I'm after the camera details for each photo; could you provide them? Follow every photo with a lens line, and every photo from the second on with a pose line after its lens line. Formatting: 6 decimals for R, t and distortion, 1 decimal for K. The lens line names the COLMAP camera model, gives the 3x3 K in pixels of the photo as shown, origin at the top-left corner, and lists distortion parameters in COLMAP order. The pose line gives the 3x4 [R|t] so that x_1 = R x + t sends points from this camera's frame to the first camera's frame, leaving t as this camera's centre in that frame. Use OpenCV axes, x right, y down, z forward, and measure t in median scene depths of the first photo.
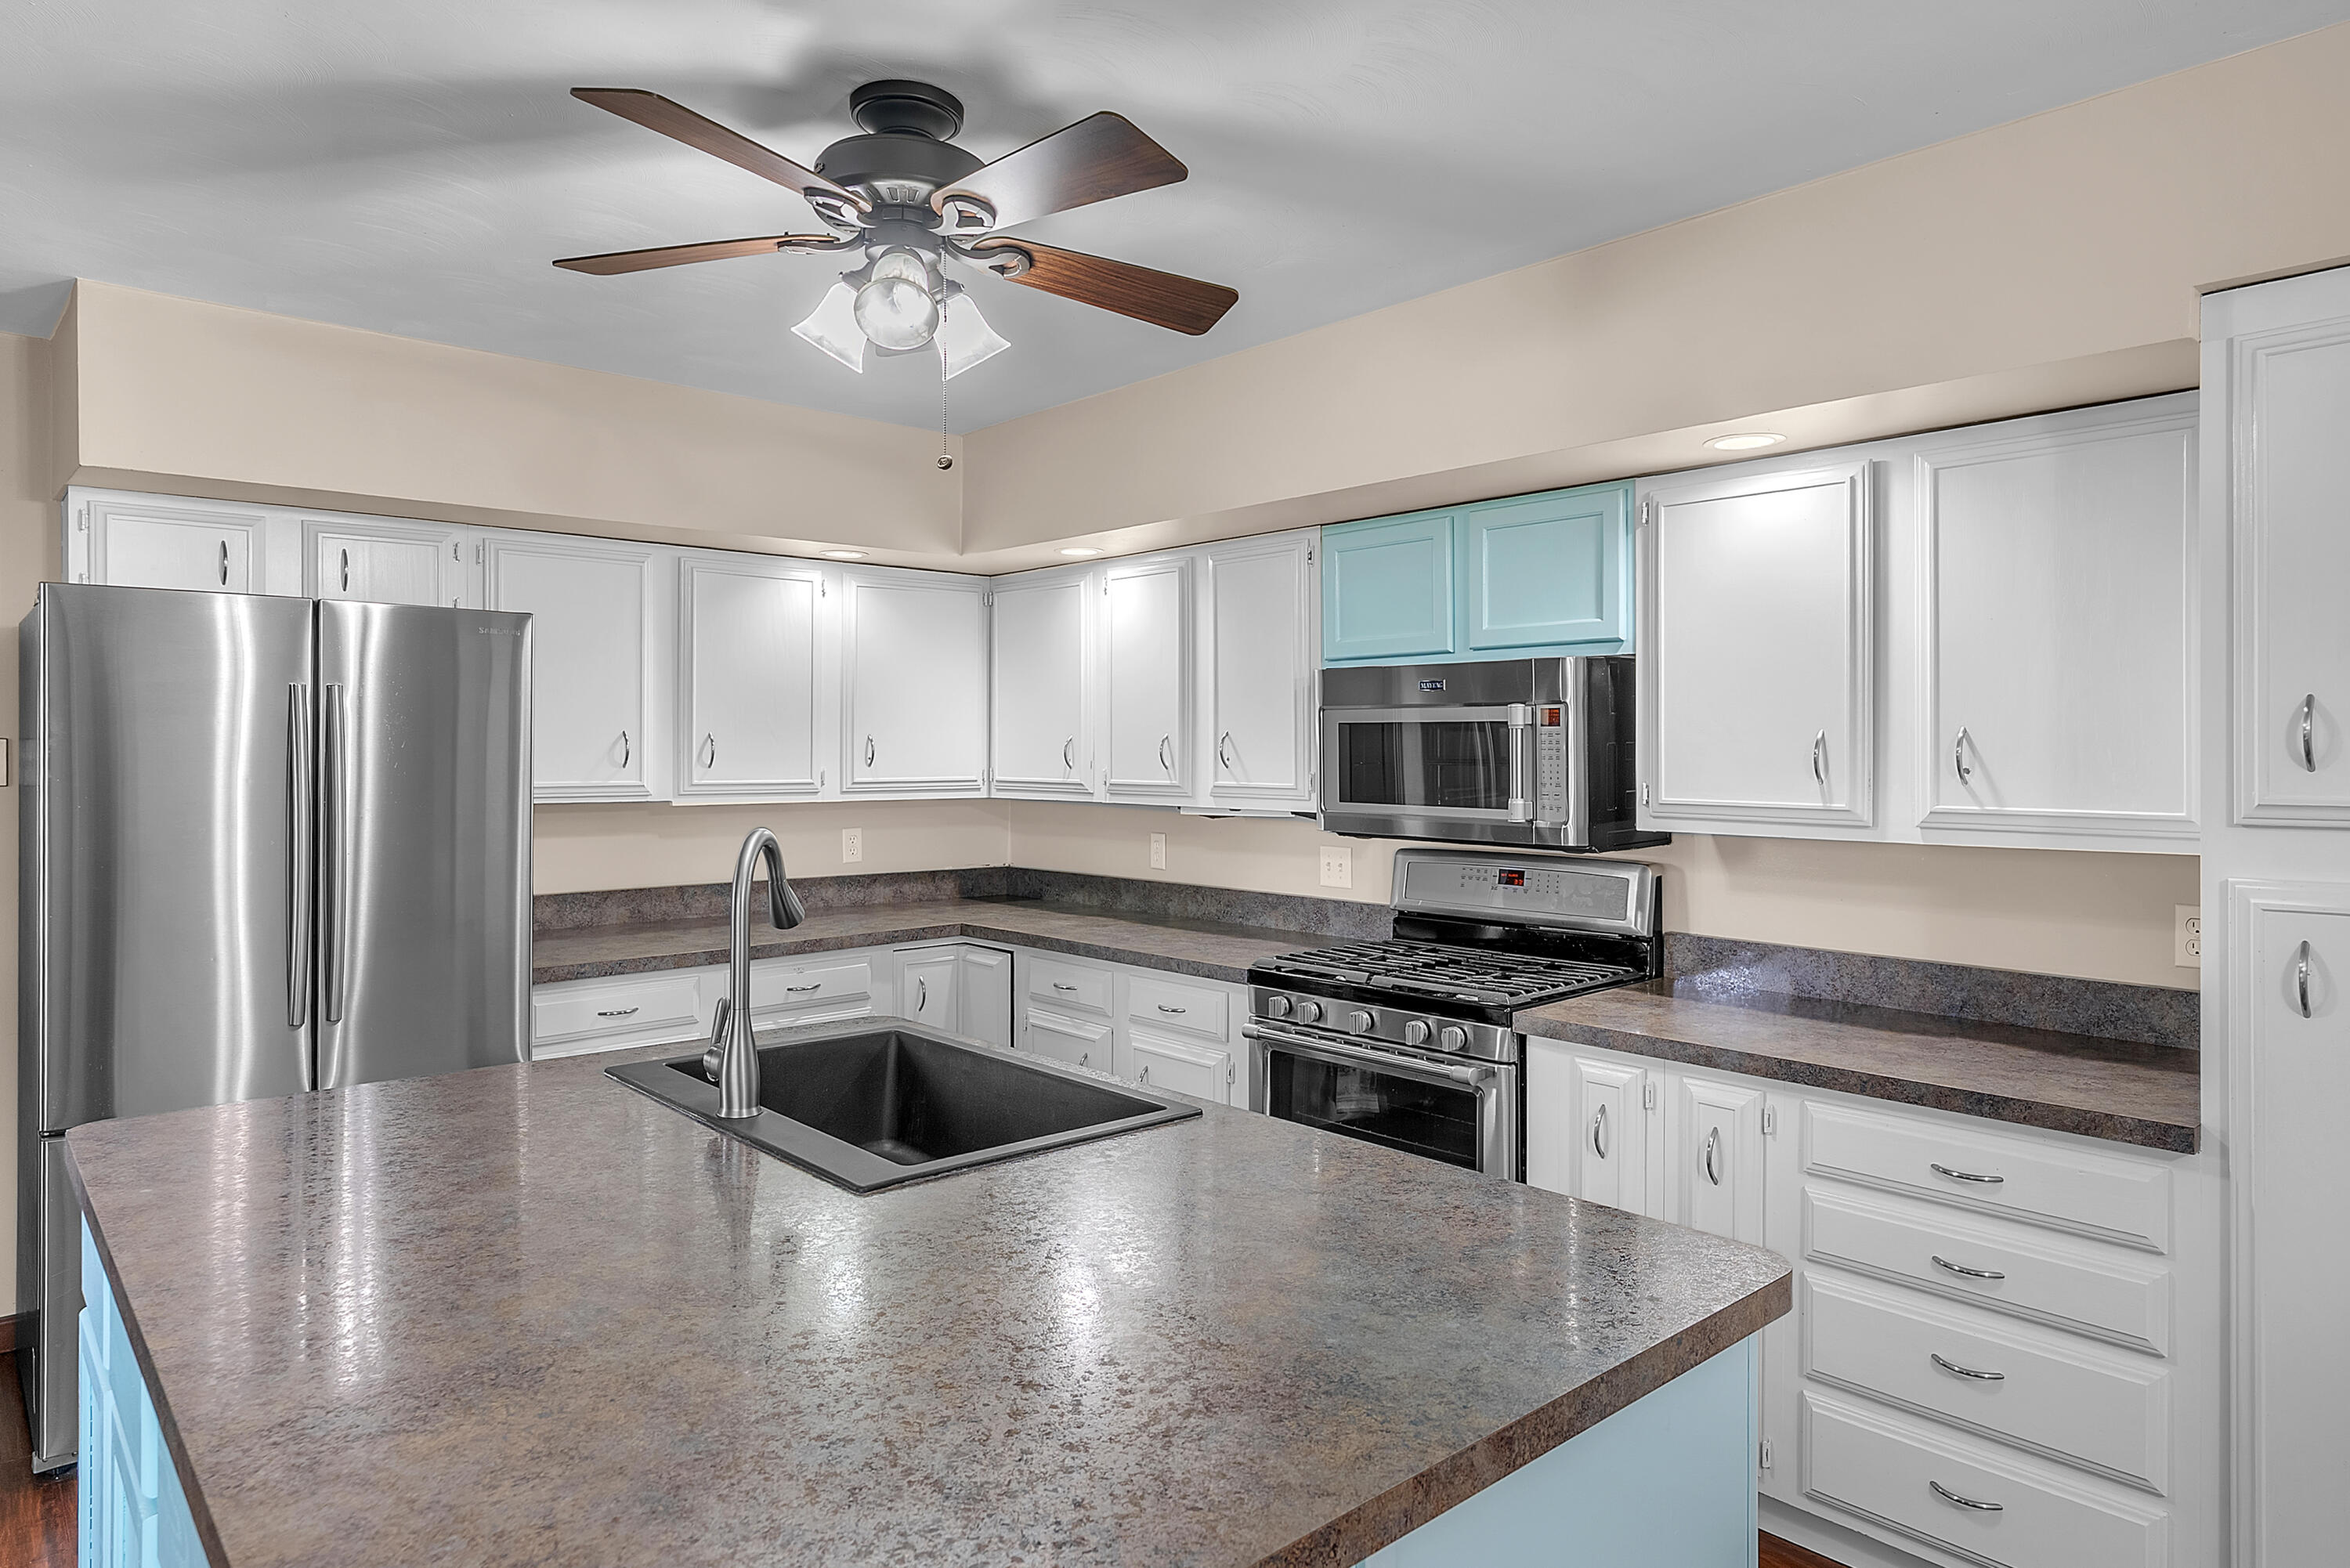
lens RADIAL K [[1401.7, 0, 1170.0], [0, 1401.7, 756.9], [0, 0, 1]] dist [0.002967, 0.000839]
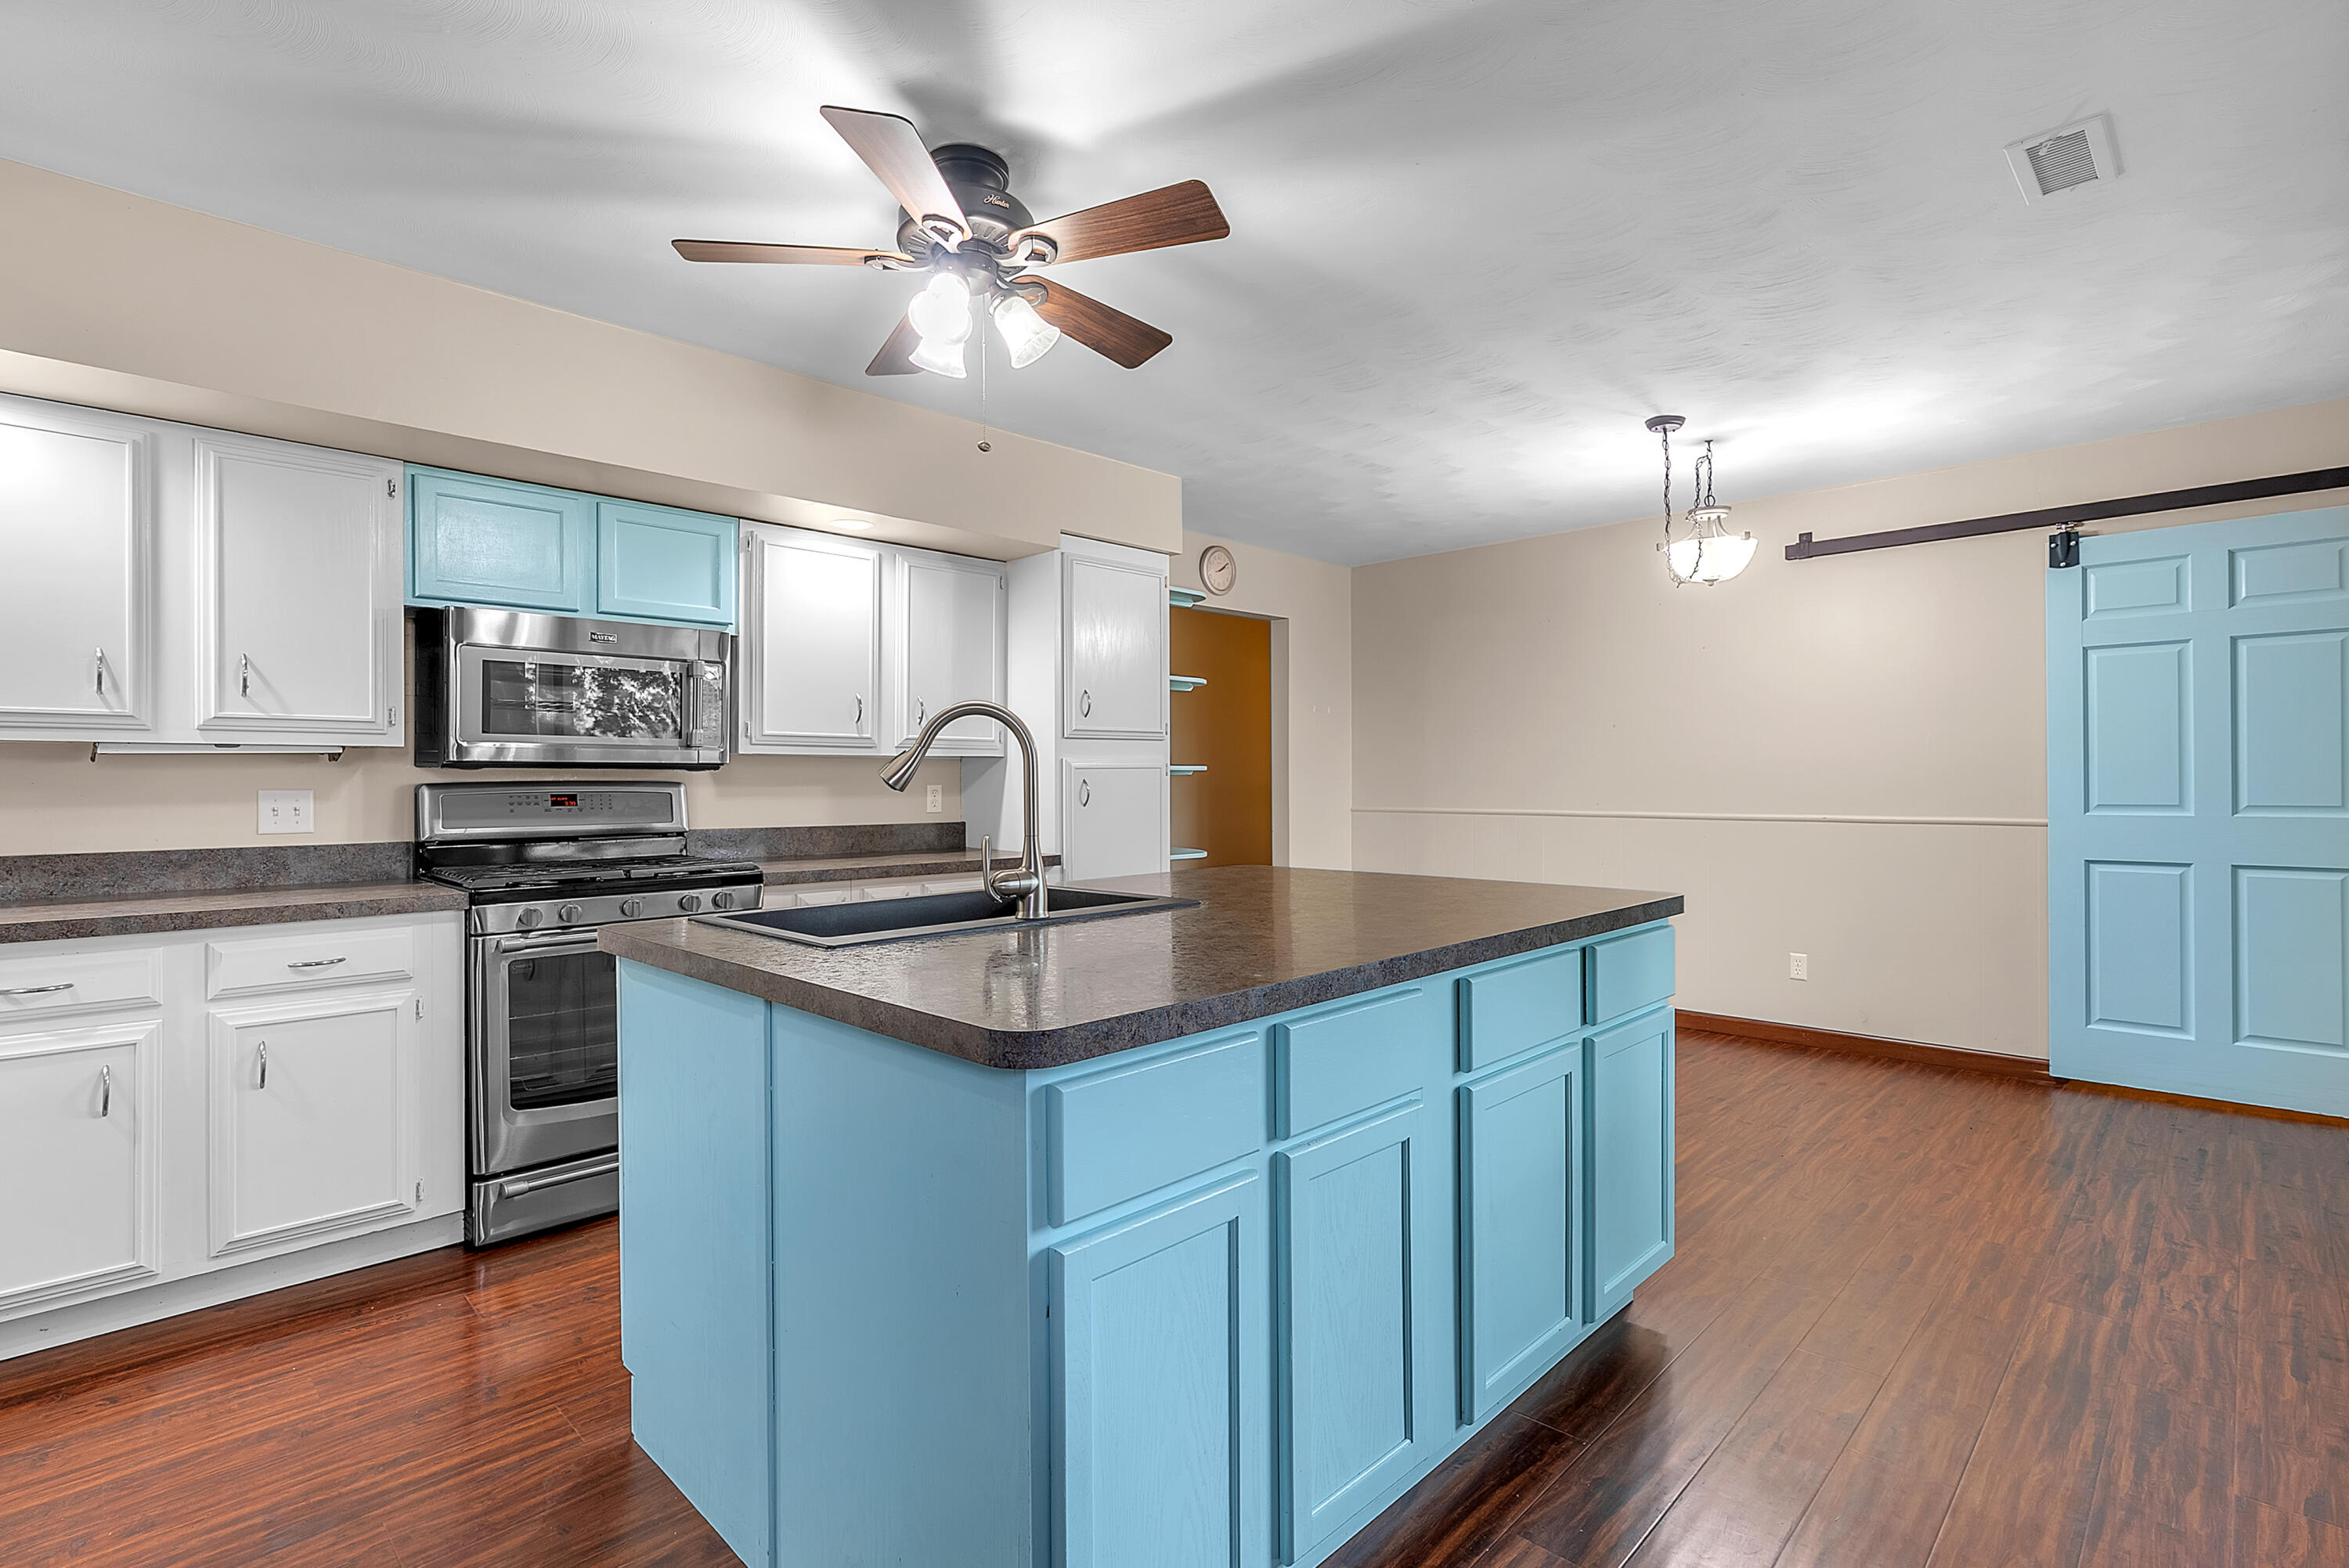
lens RADIAL K [[1110.7, 0, 1168.3], [0, 1110.7, 779.6], [0, 0, 1]] dist [0.000044, 0.001455]
pose [[-0.058445, -0.001995, 0.998289, -0.806364], [0.009304, 0.999953, 0.002543, 0.074964], [-0.998247, 0.009437, -0.058424, 0.562268]]
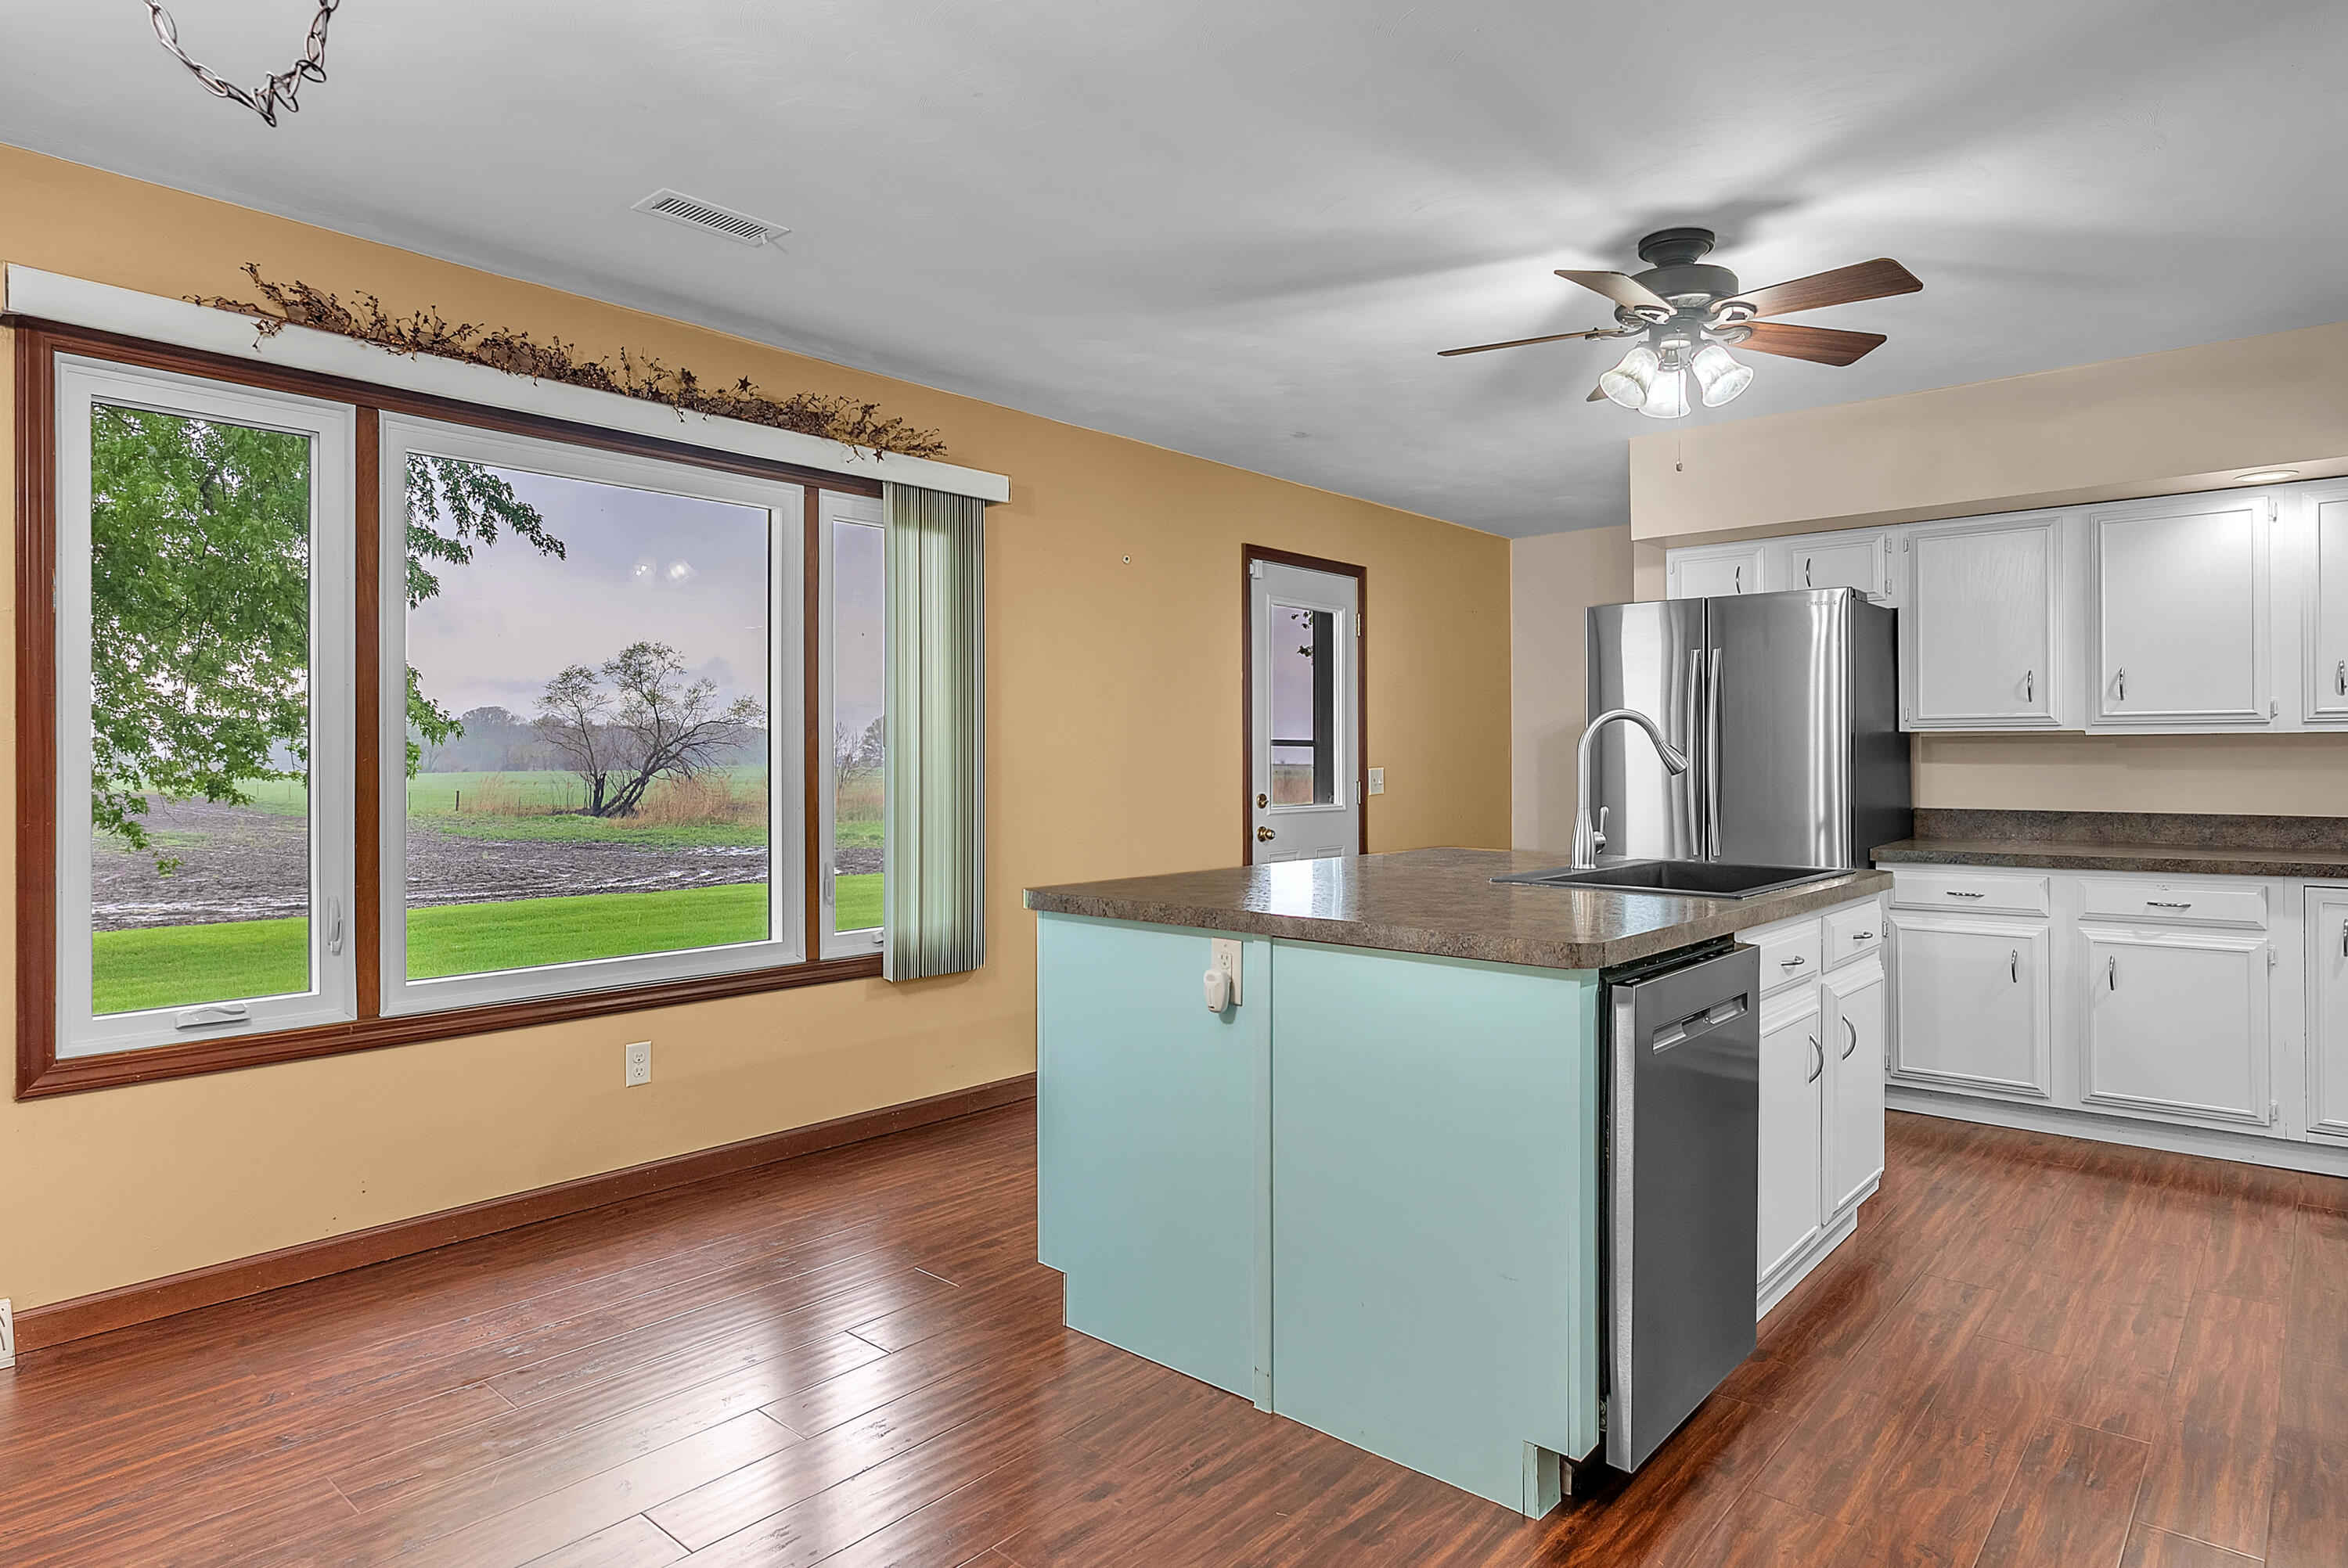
lens RADIAL K [[1326.2, 0, 1170.3], [0, 1326.2, 766.5], [0, 0, 1]] dist [0.000471, -0.004767]
pose [[0.119985, 0.002902, -0.992772, 0.767750], [-0.002583, 0.999993, 0.002611, 0.074086], [0.992772, 0.002251, 0.119991, 0.173019]]
